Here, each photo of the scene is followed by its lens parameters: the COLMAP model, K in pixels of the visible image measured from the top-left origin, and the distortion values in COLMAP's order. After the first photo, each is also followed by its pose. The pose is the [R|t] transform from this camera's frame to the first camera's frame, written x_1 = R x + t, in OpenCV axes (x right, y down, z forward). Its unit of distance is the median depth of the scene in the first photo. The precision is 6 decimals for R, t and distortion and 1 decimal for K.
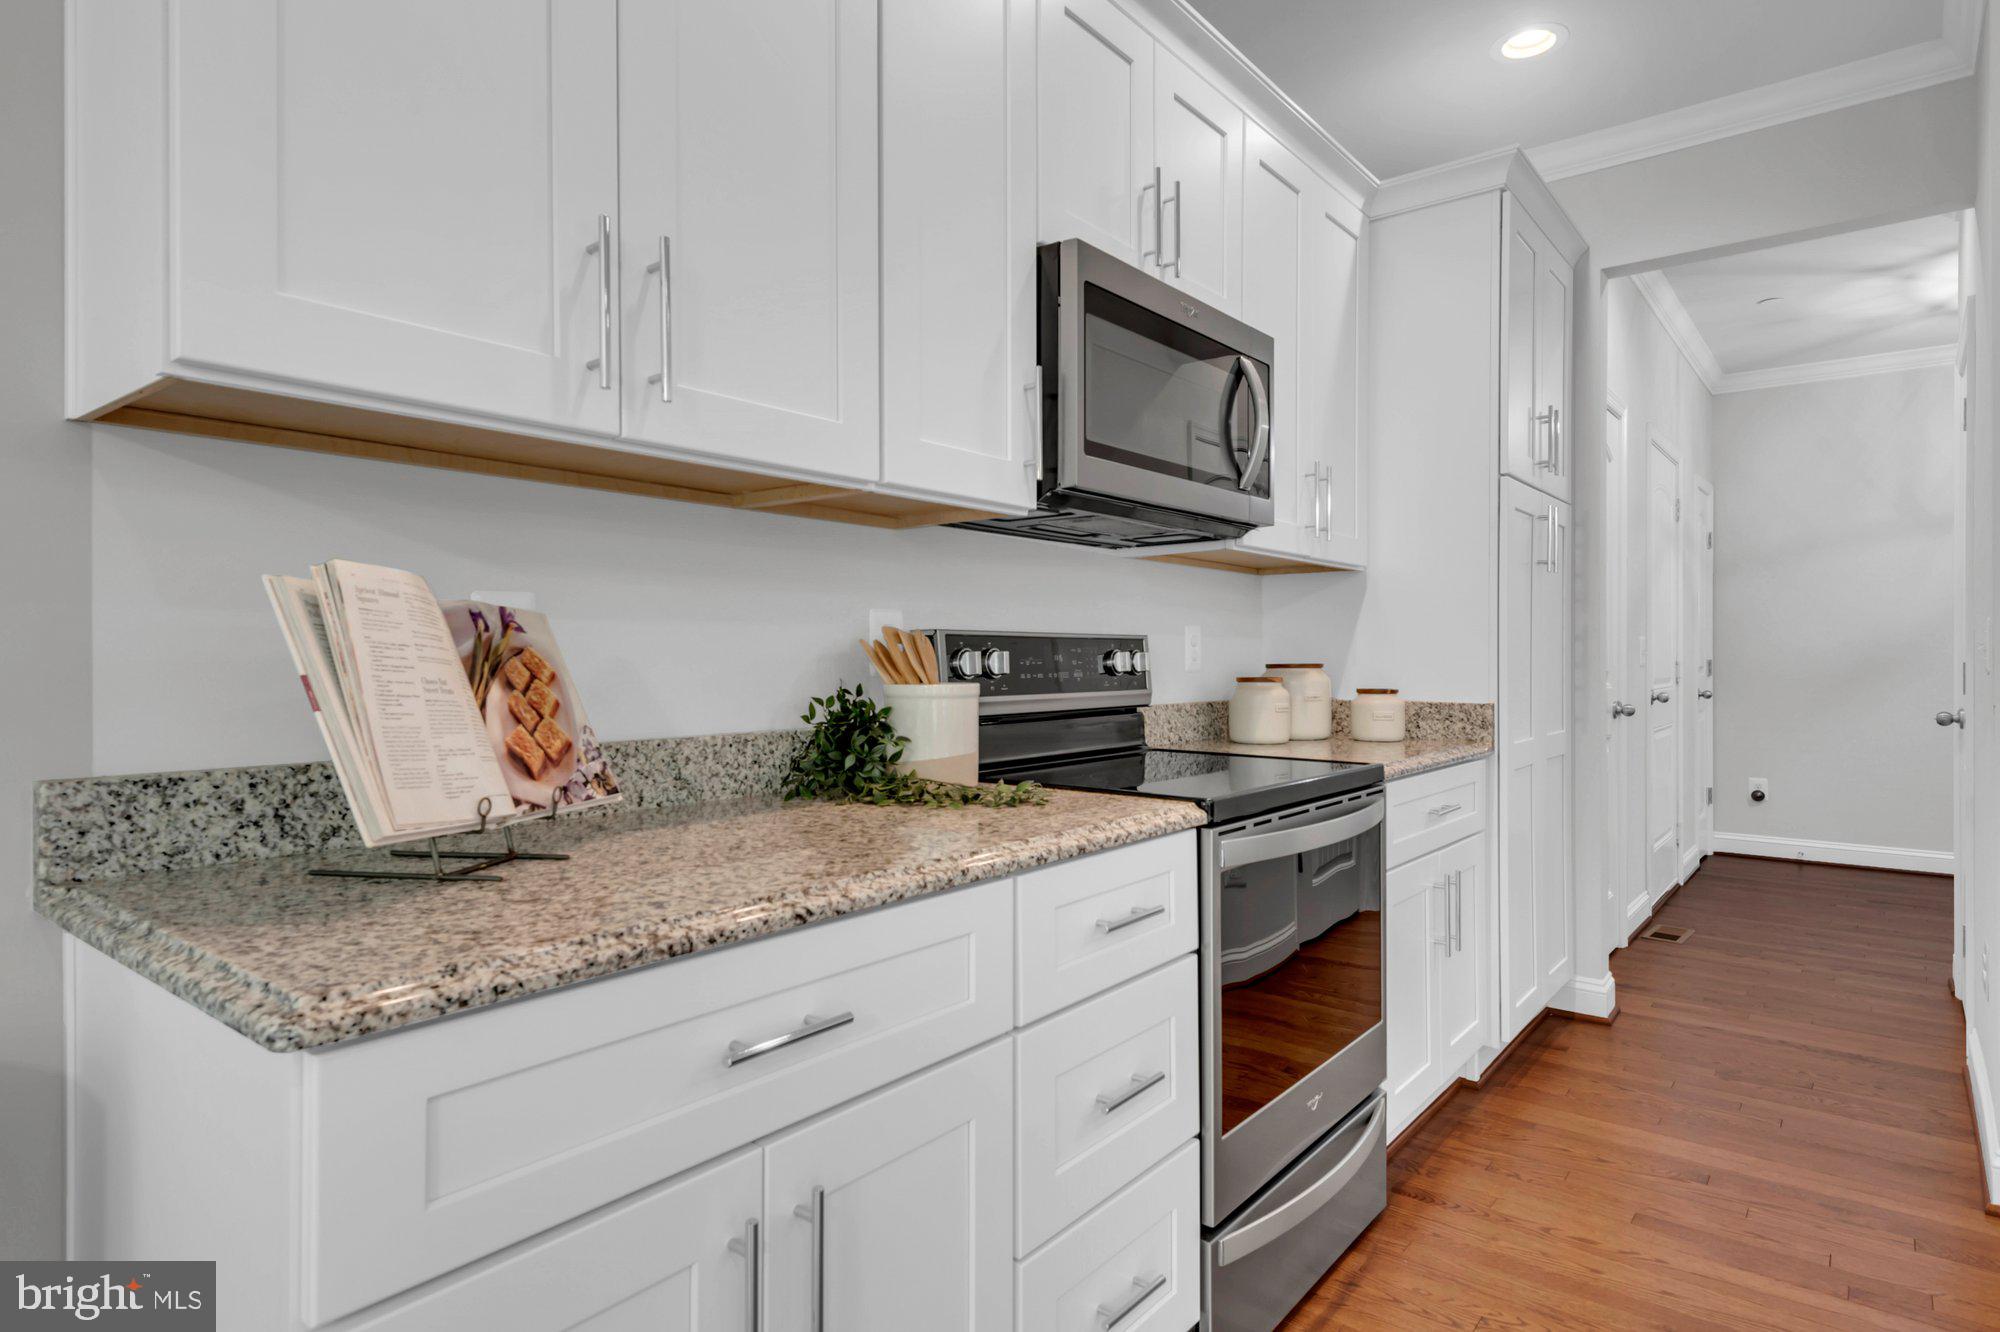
lens RADIAL K [[1096.6, 0, 993.4], [0, 1096.6, 657.7], [0, 0, 1]] dist [0.037035, -0.021837]
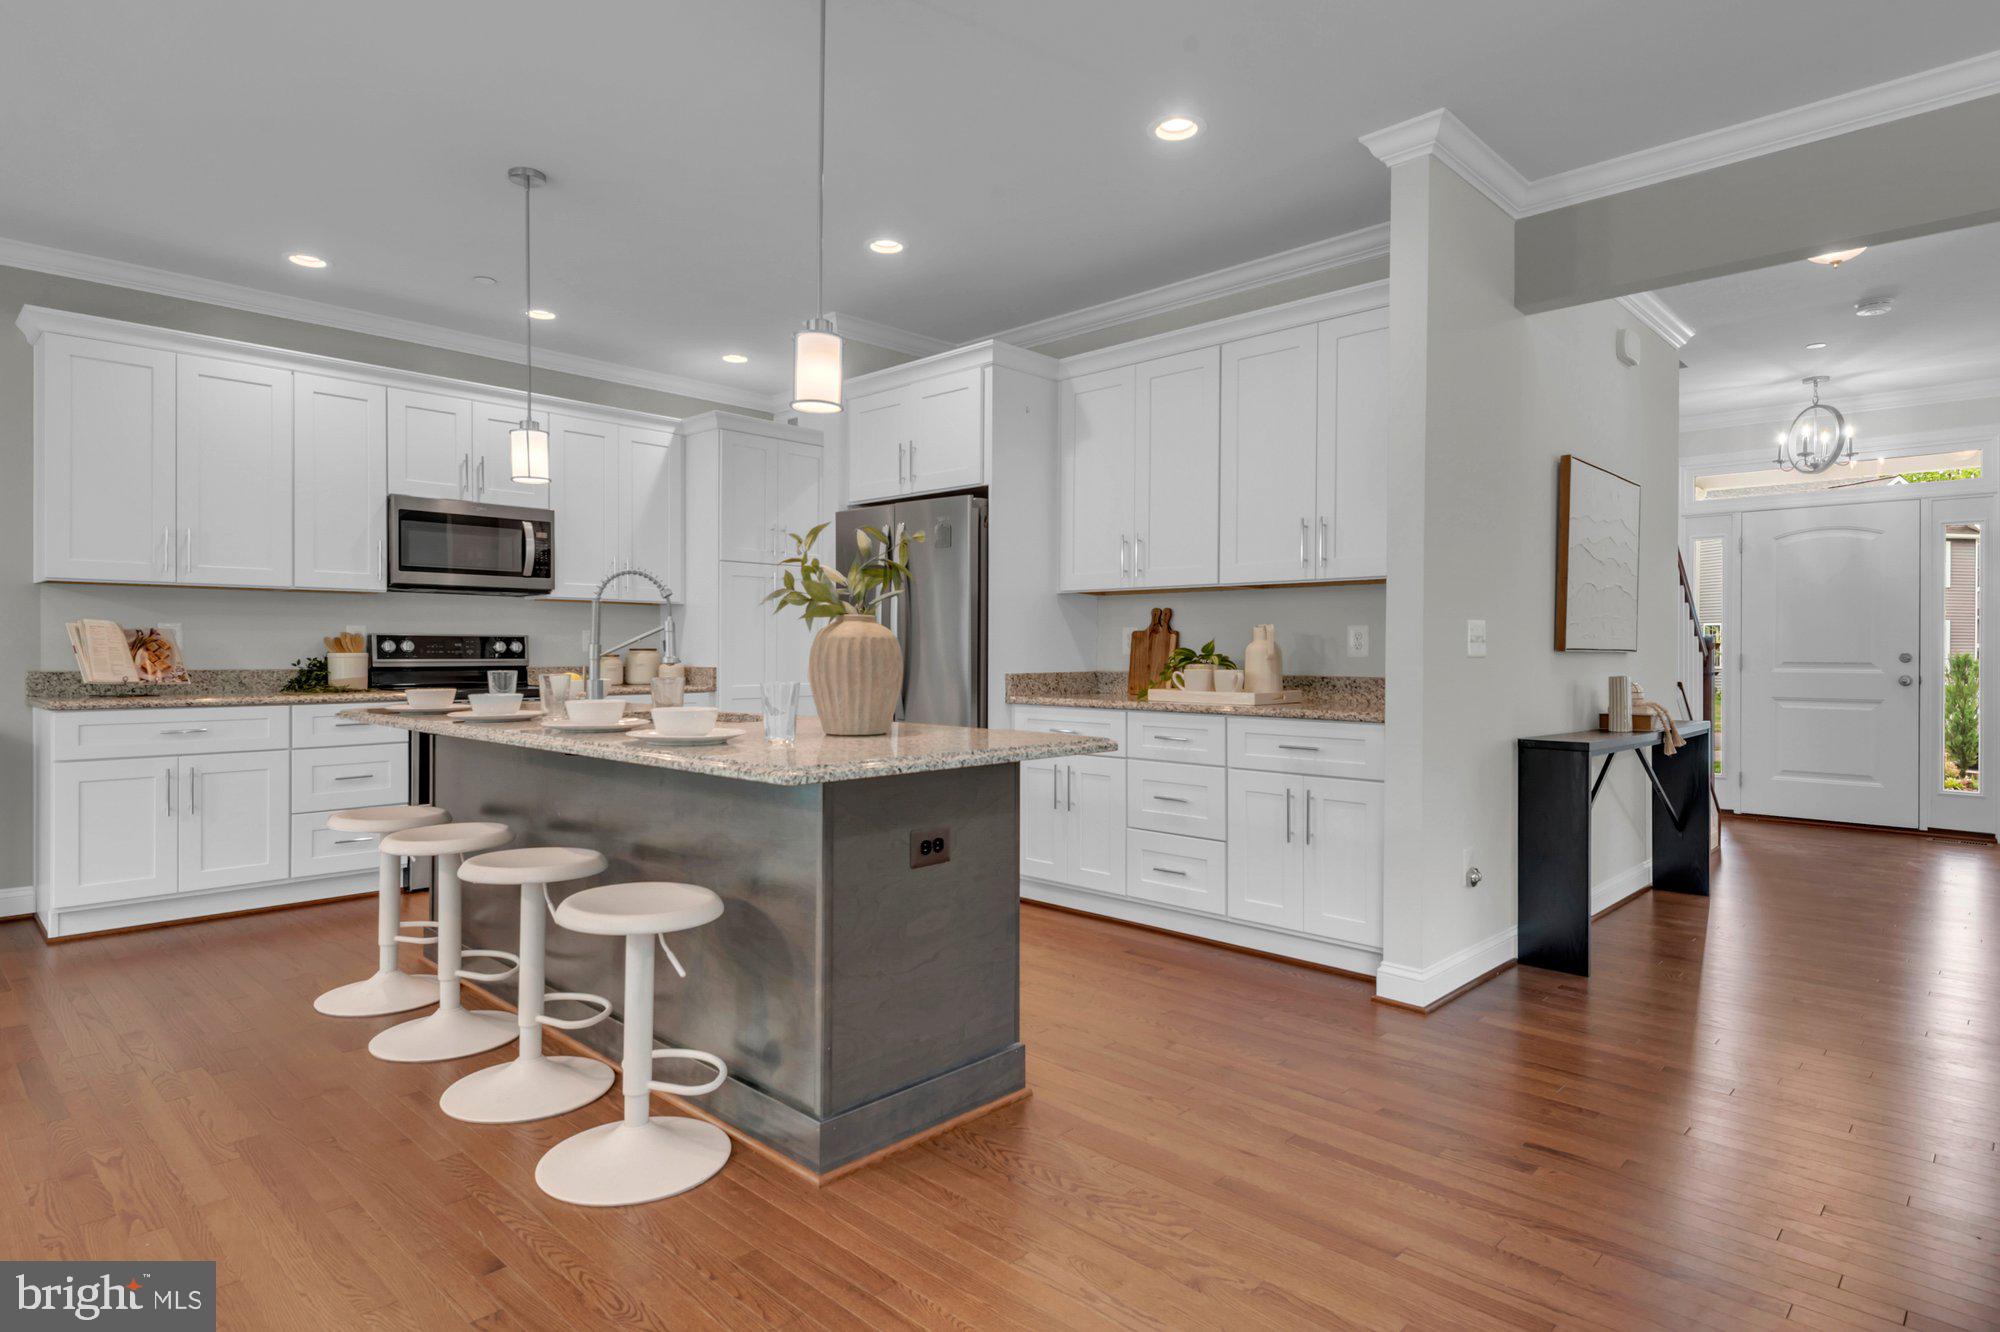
lens RADIAL K [[1096.6, 0, 993.4], [0, 1096.6, 657.7], [0, 0, 1]] dist [0.037035, -0.021837]
pose [[0.996583, 0.005741, -0.082397, 1.722348], [-0.005239, 0.999966, 0.006313, 0.008251], [0.082430, -0.005860, 0.996580, -1.587890]]
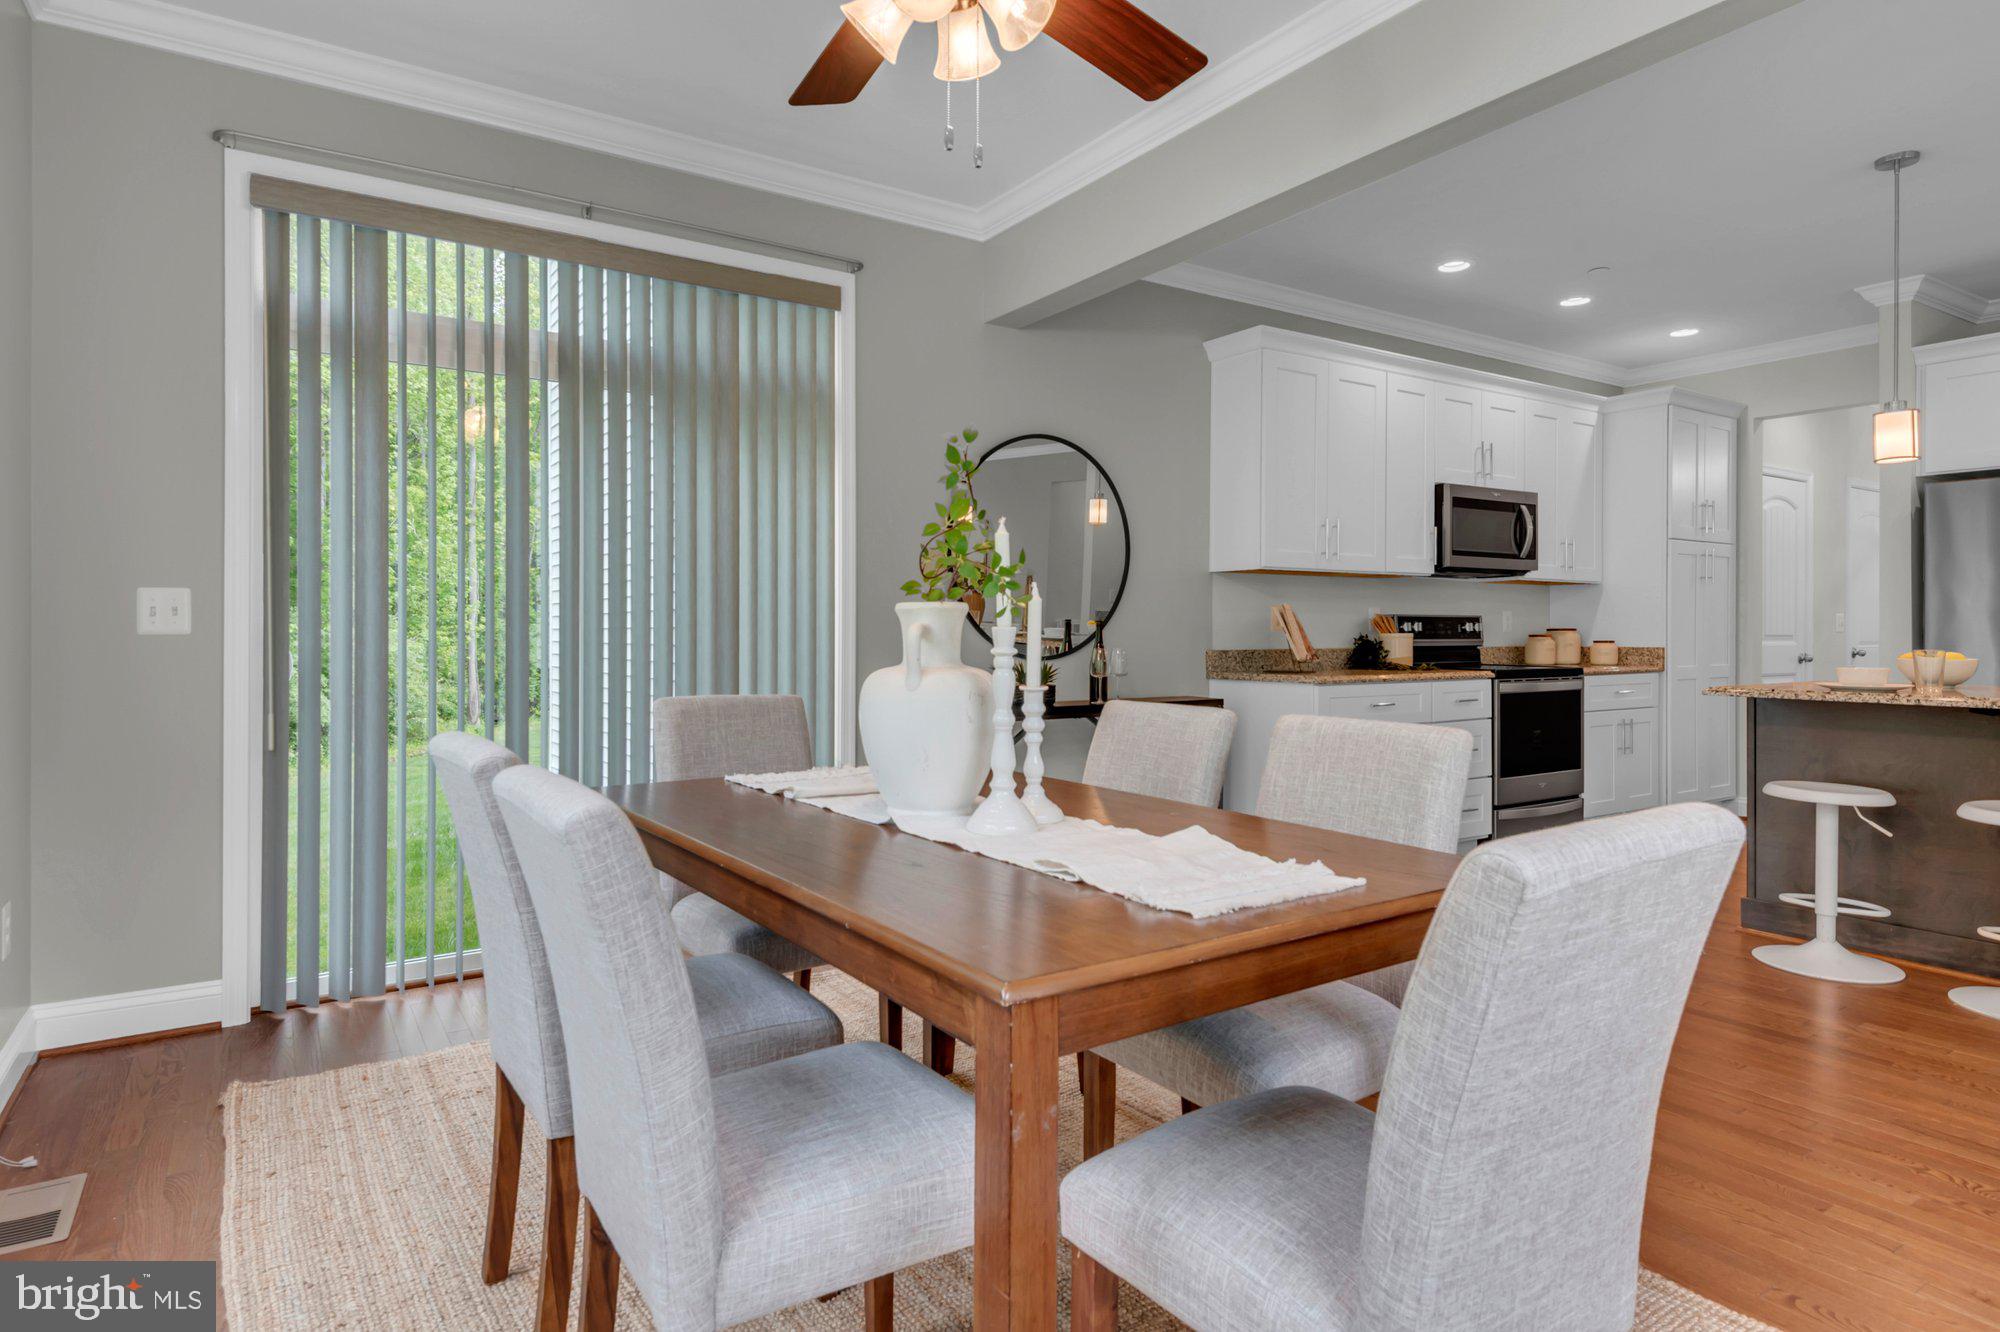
lens RADIAL K [[1106.5, 0, 994.8], [0, 1106.5, 637.2], [0, 0, 1]] dist [0.012389, -0.002519]
pose [[0.953629, 0.002108, -0.300978, -0.180917], [-0.000536, 0.999986, 0.005306, 0.017682], [0.300985, -0.004899, 0.953616, -2.077374]]
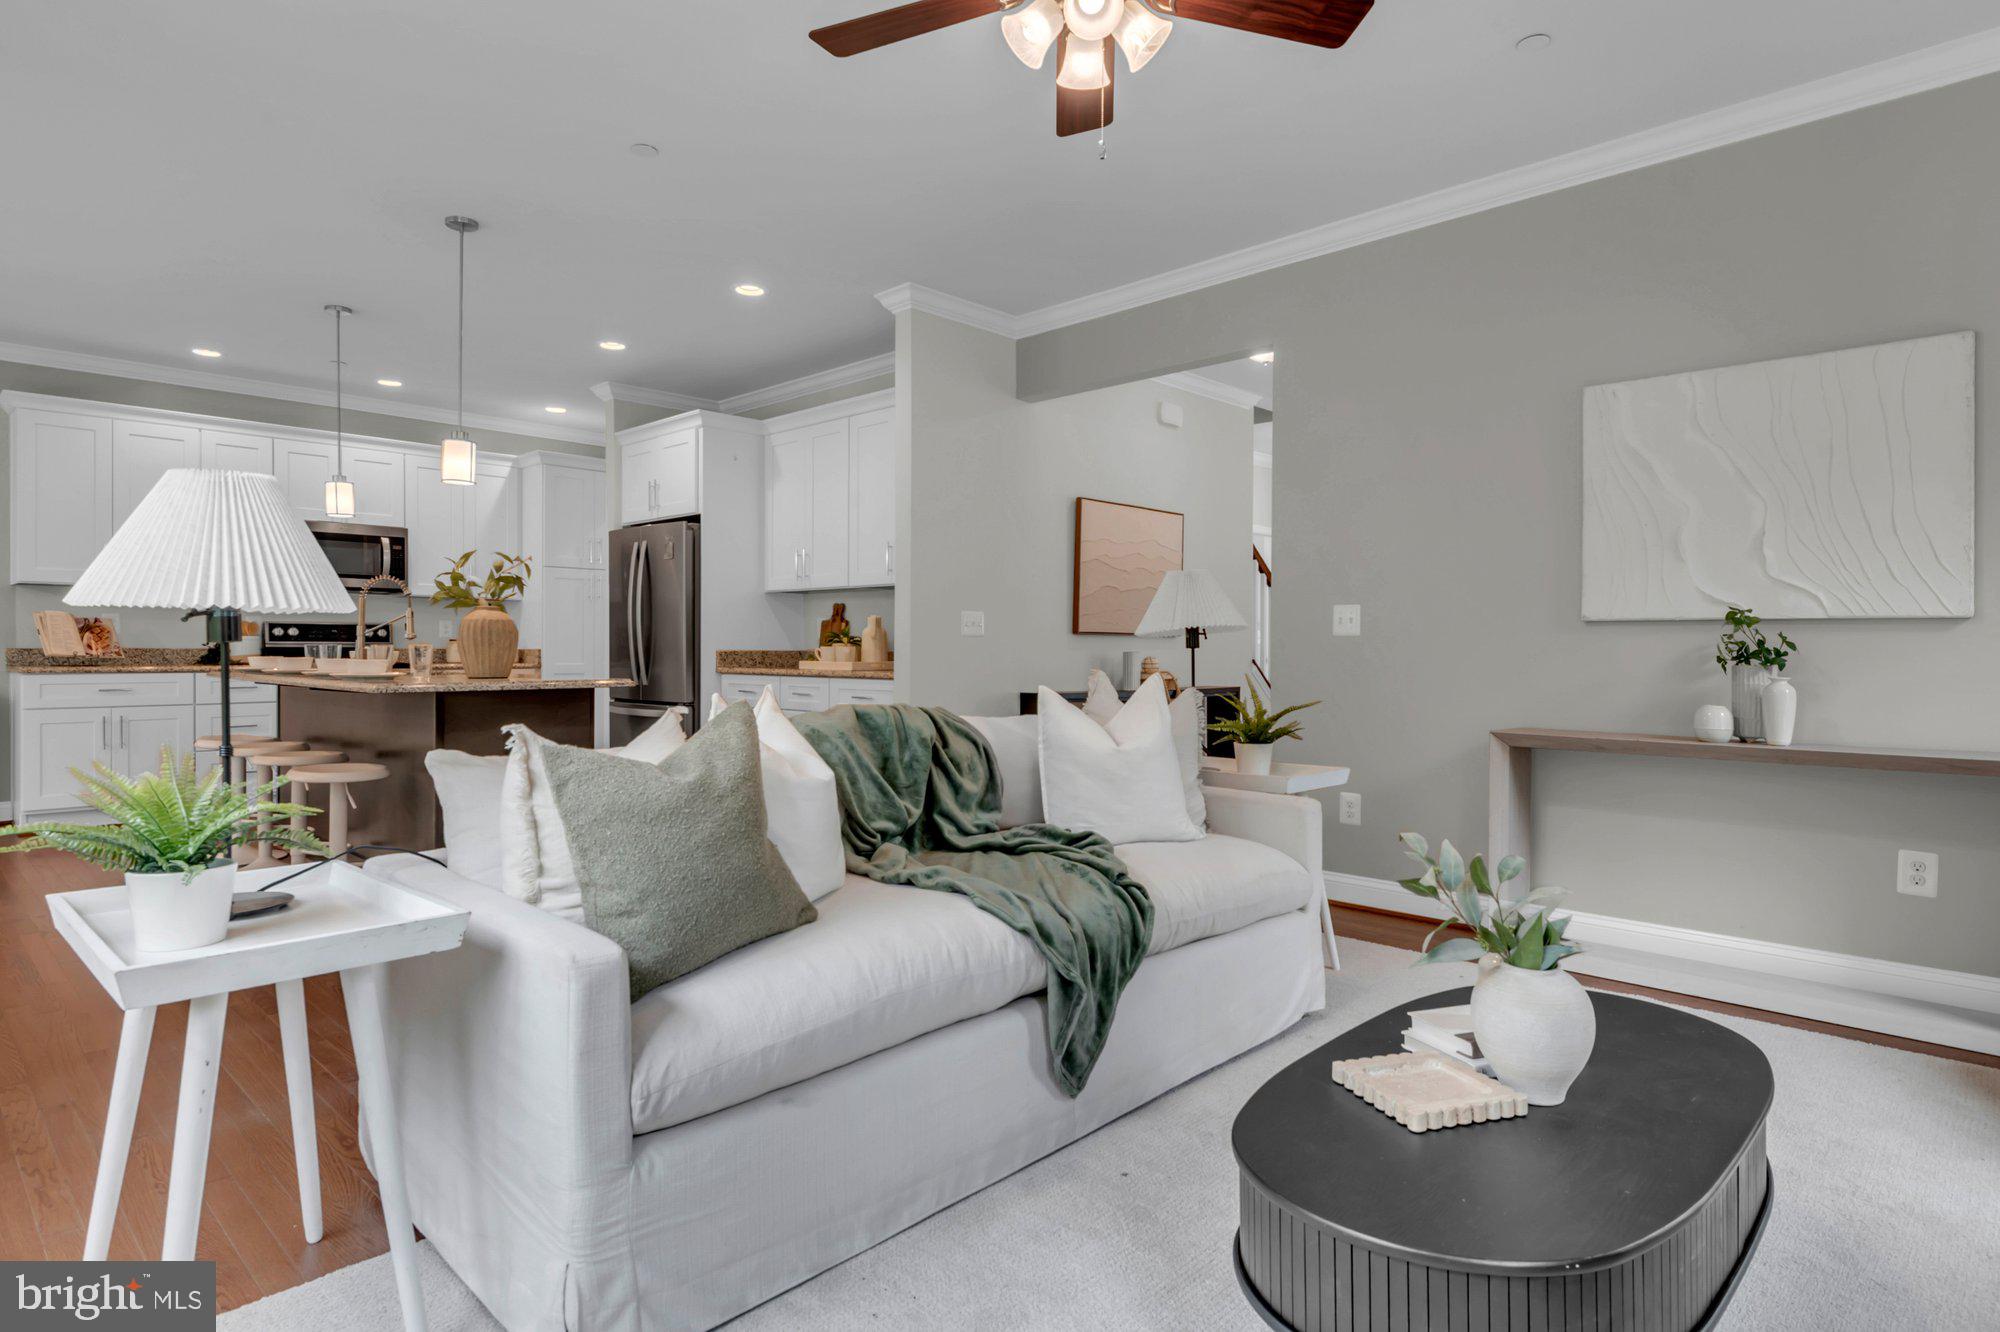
lens RADIAL K [[1097.9, 0, 987.2], [0, 1097.9, 657.2], [0, 0, 1]] dist [0.028357, -0.019743]
pose [[0.996241, 0.006954, -0.086342, 2.660652], [-0.006172, 0.999938, 0.009317, 0.041402], [0.086401, -0.008749, 0.996222, -2.423600]]
